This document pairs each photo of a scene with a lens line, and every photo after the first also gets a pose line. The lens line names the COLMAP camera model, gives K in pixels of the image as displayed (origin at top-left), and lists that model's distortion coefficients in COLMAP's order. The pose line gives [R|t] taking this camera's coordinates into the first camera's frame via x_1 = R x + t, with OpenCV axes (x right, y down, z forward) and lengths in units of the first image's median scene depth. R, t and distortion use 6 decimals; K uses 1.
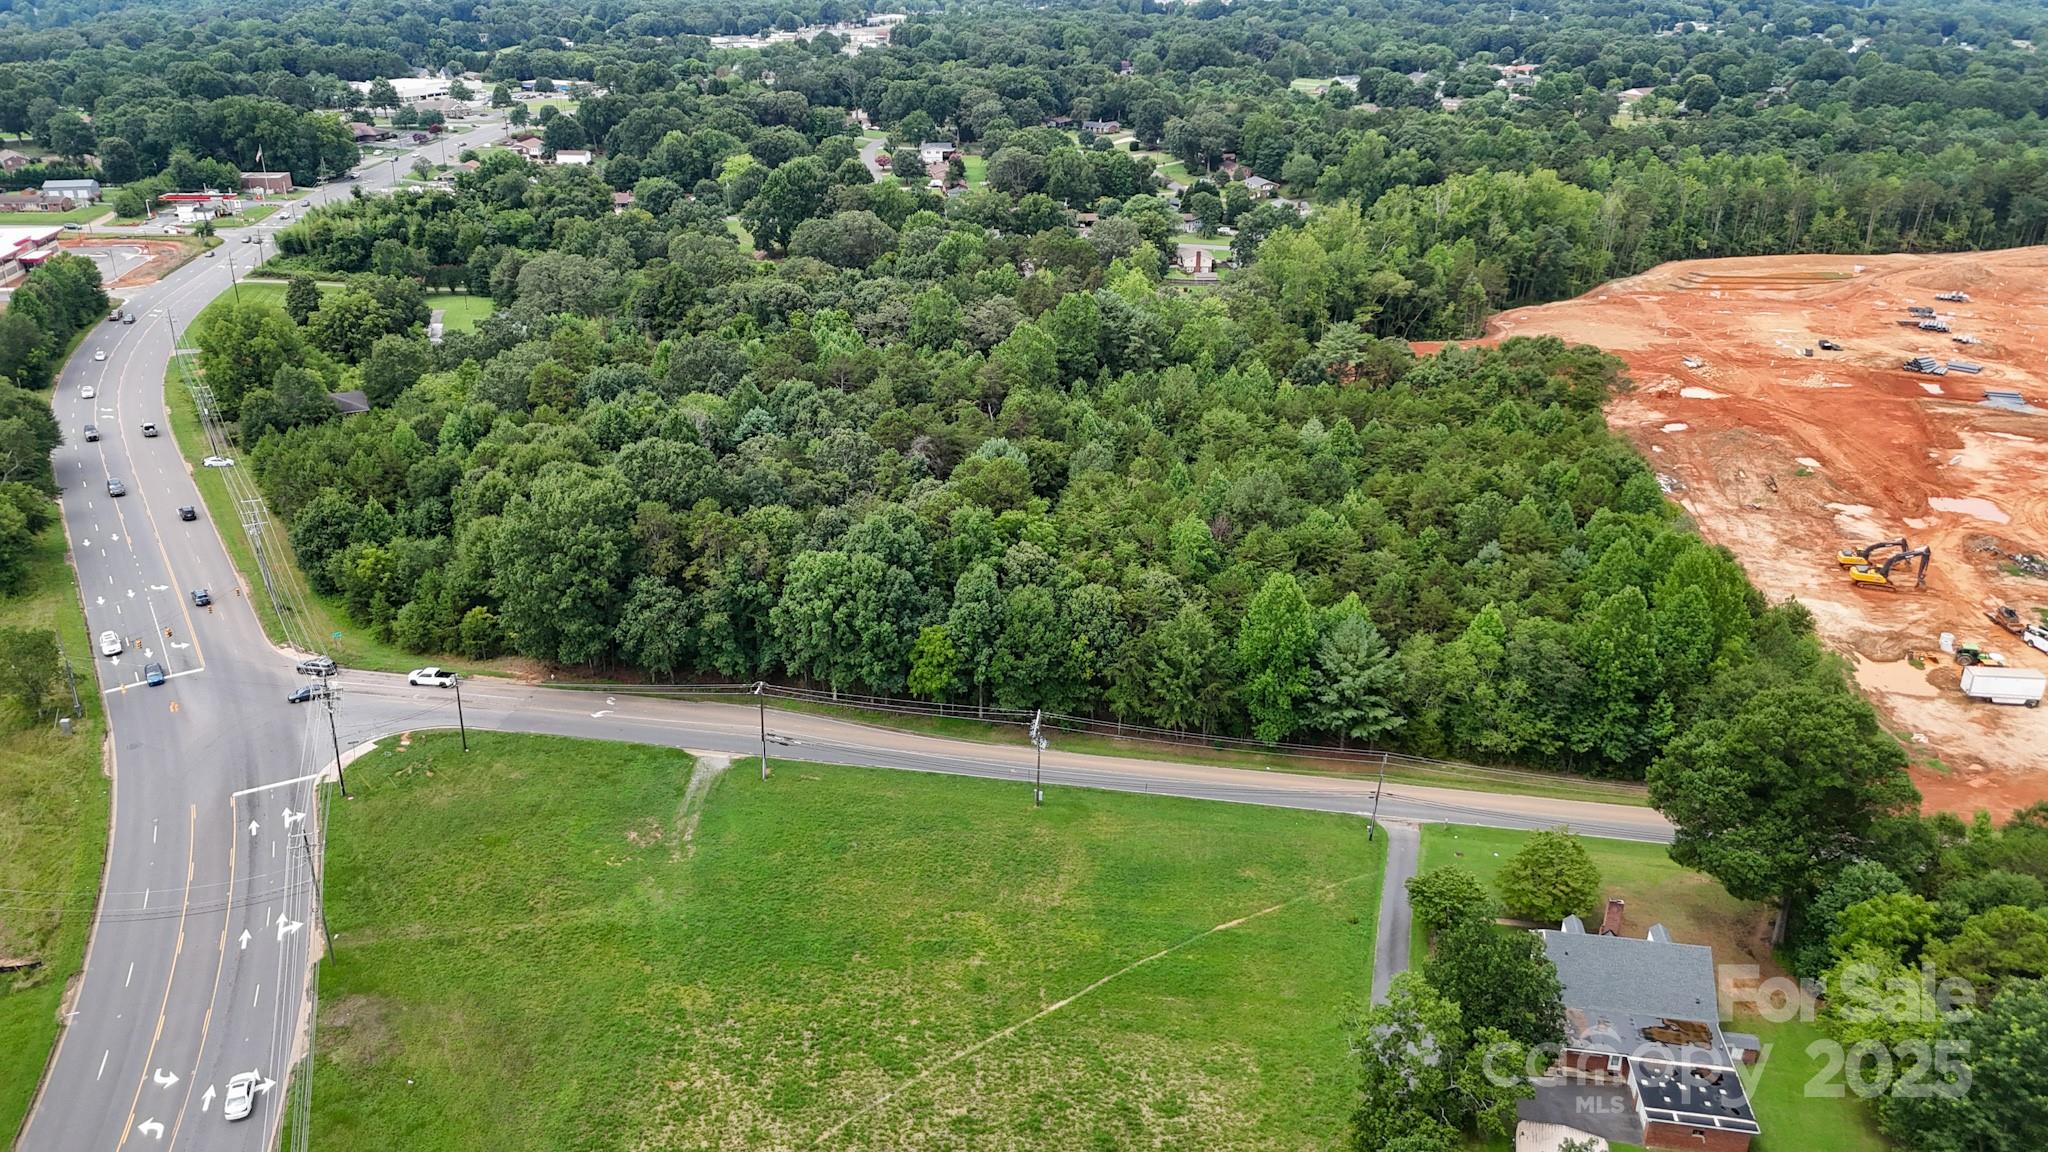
lens RADIAL K [[1502.6, 0, 1020.5], [0, 1502.6, 571.0], [0, 0, 1]] dist [0.072486, -0.070446]
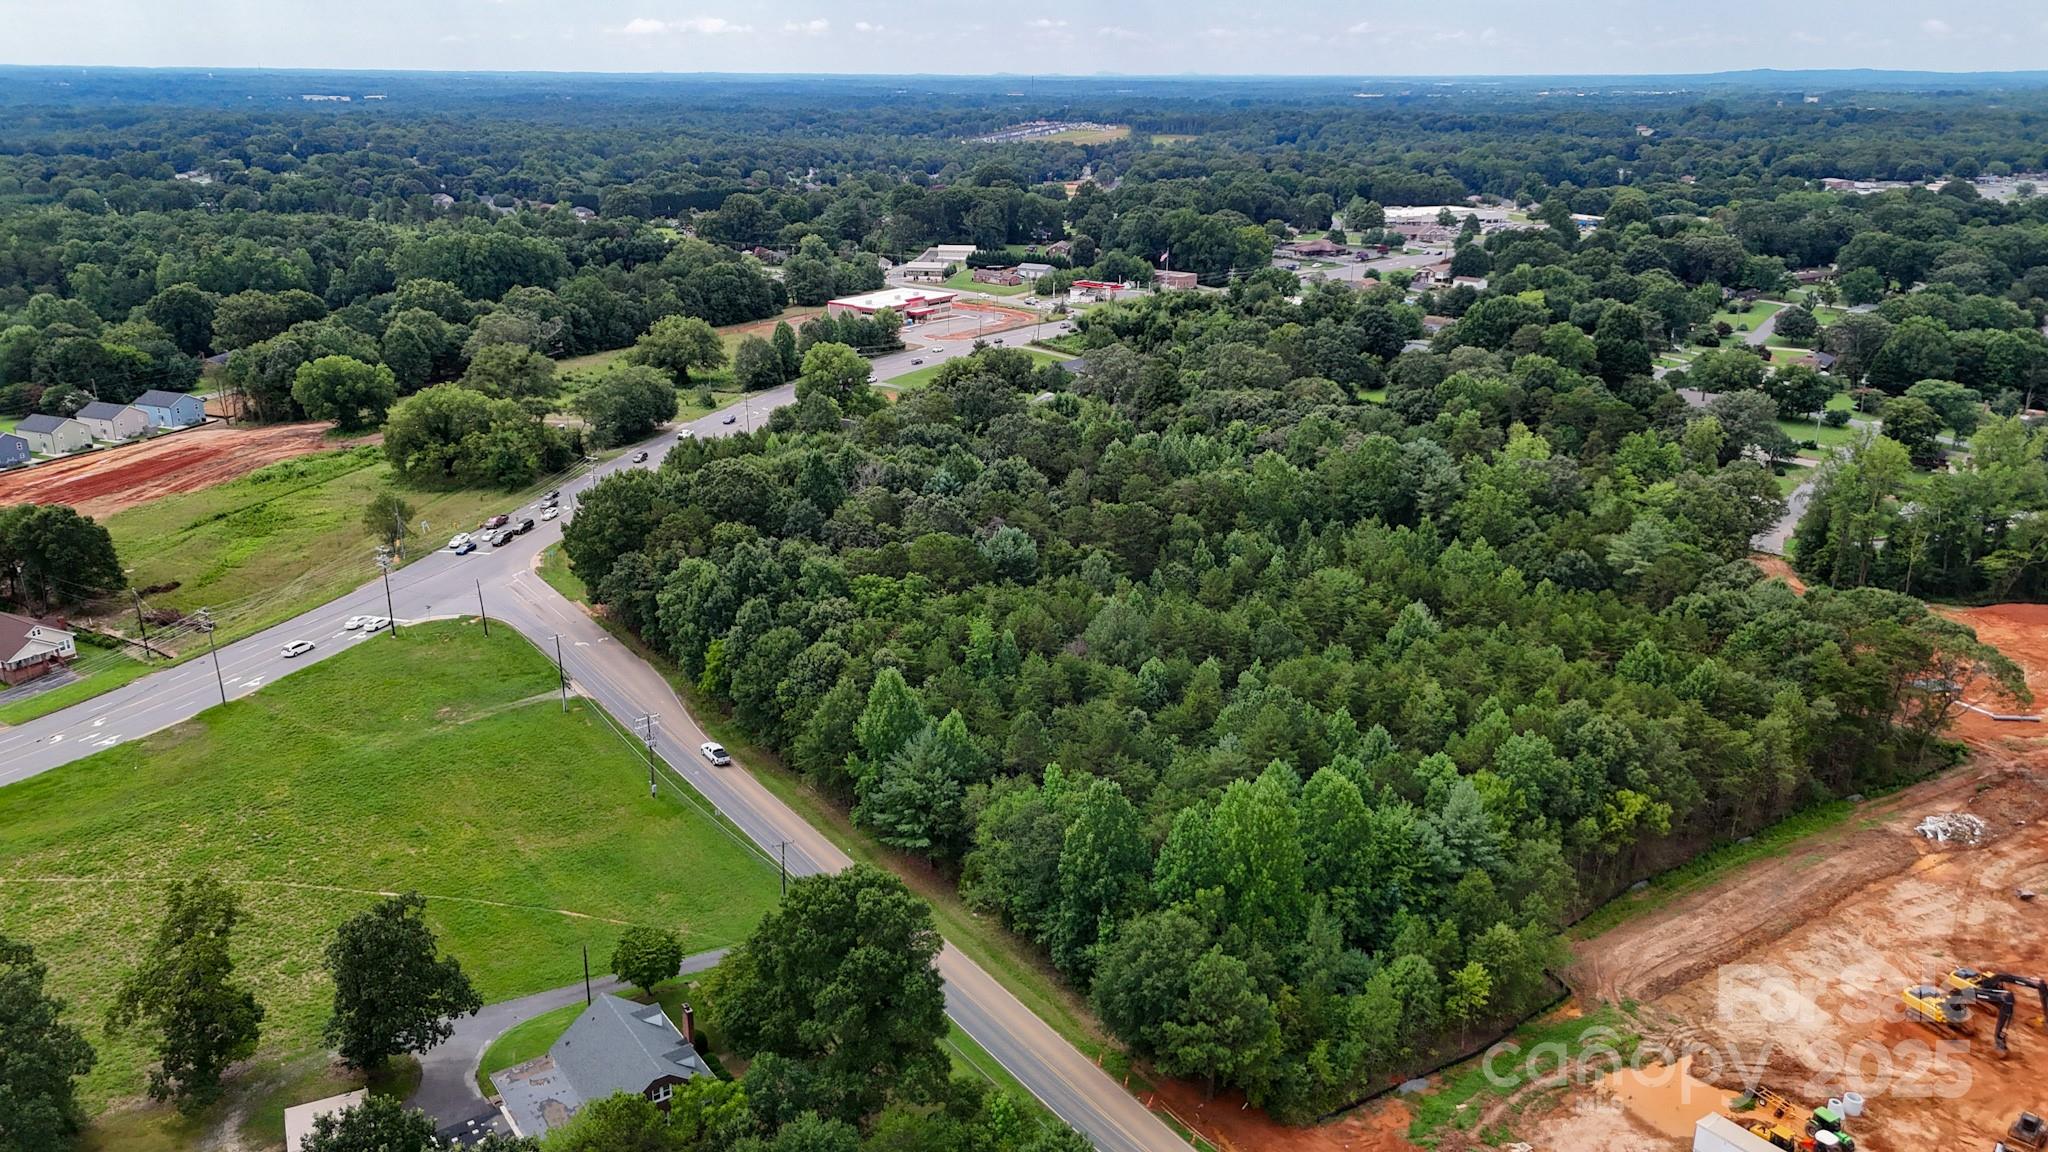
lens RADIAL K [[1502.6, 0, 1020.5], [0, 1502.6, 571.0], [0, 0, 1]] dist [0.072486, -0.070446]
pose [[0.698567, 0.223246, -0.679828, 0.510414], [-0.278097, 0.960099, 0.029521, -0.065529], [0.659292, 0.168436, 0.732778, 0.162156]]
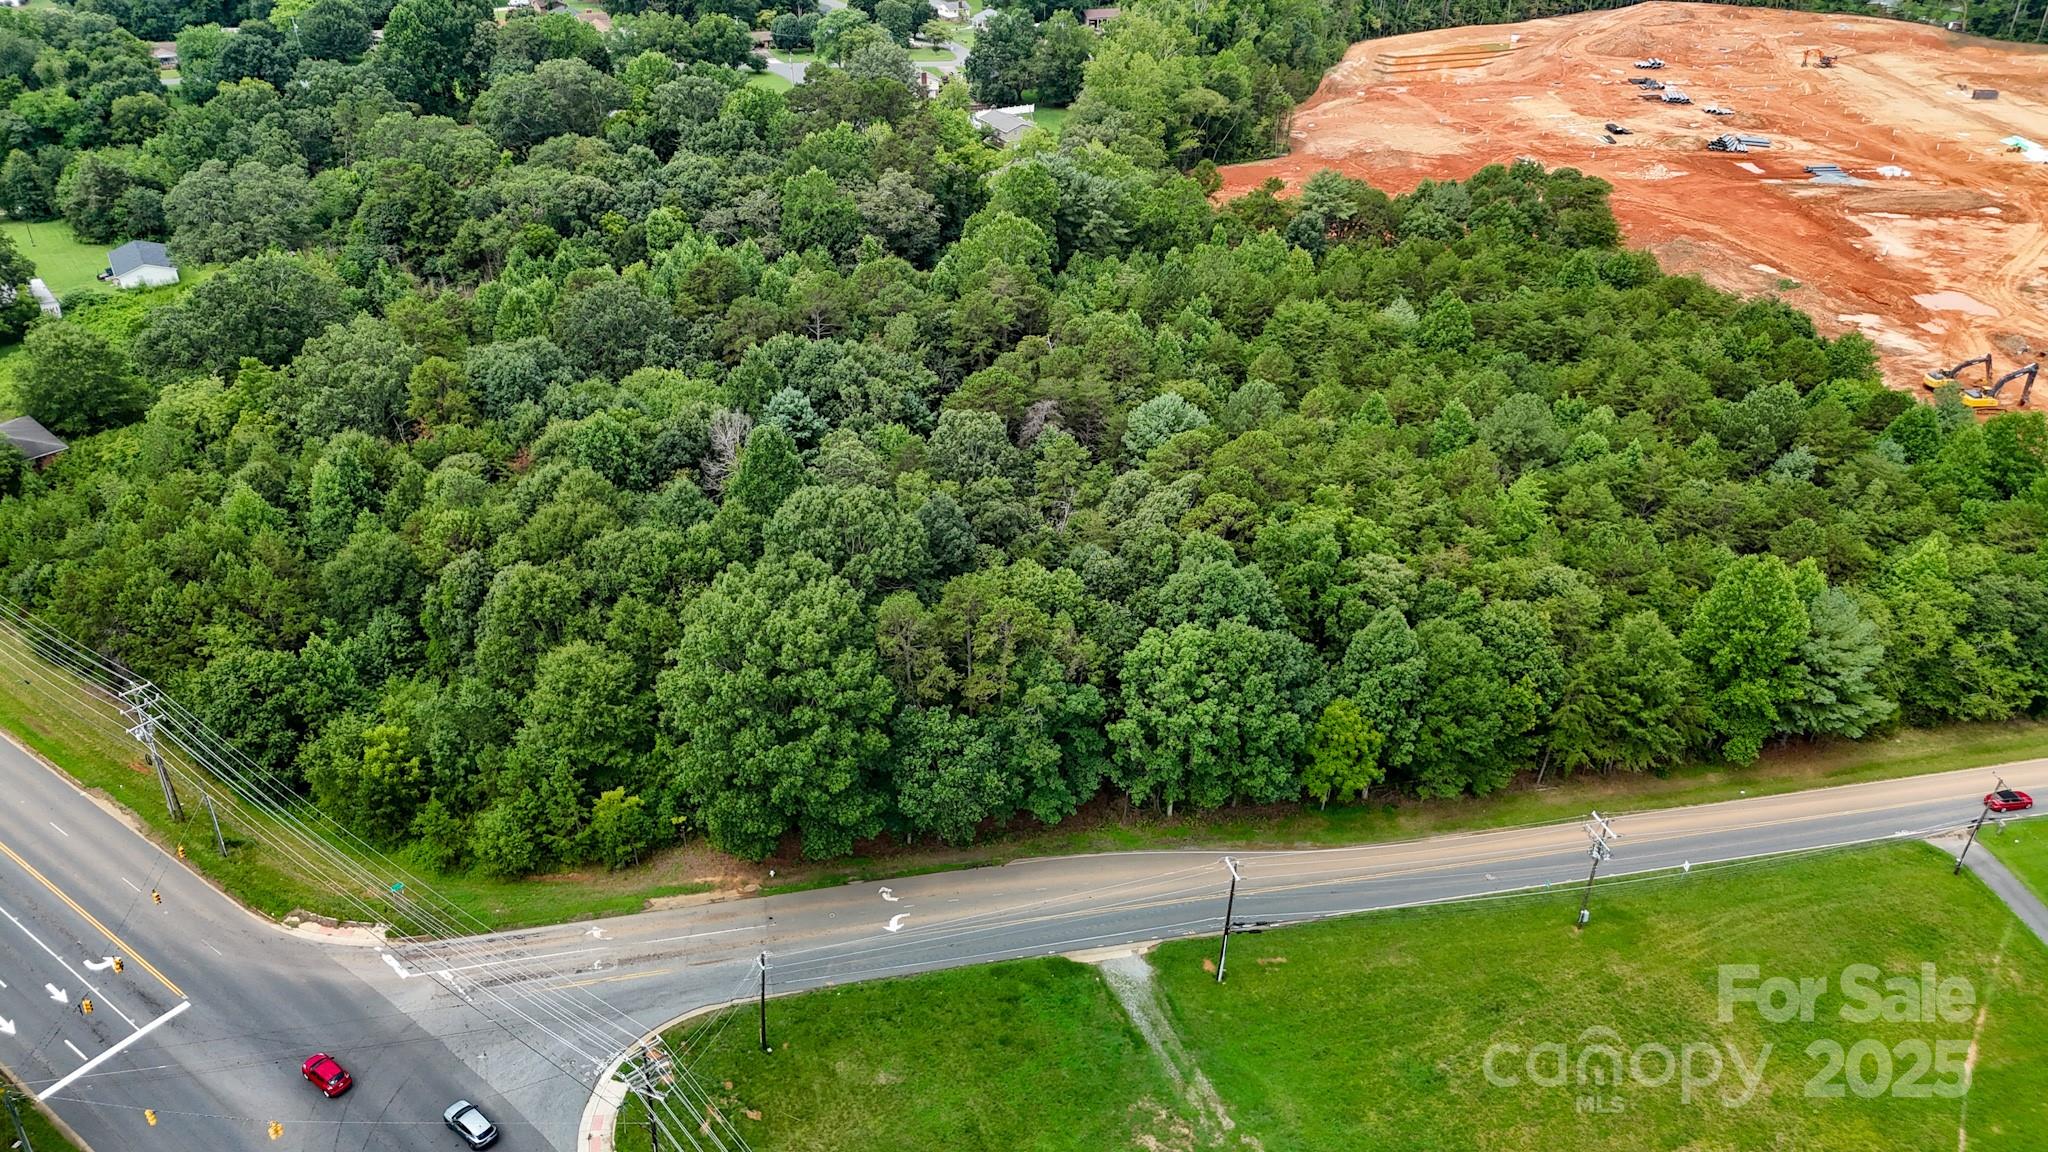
lens RADIAL K [[1495.8, 0, 1019.3], [0, 1495.8, 583.0], [0, 0, 1]] dist [0.058851, -0.042813]
pose [[0.933413, -0.183497, 0.308332, -0.237476], [0.138754, 0.977080, 0.161437, -0.090461], [-0.330888, -0.107905, 0.937481, 0.217490]]
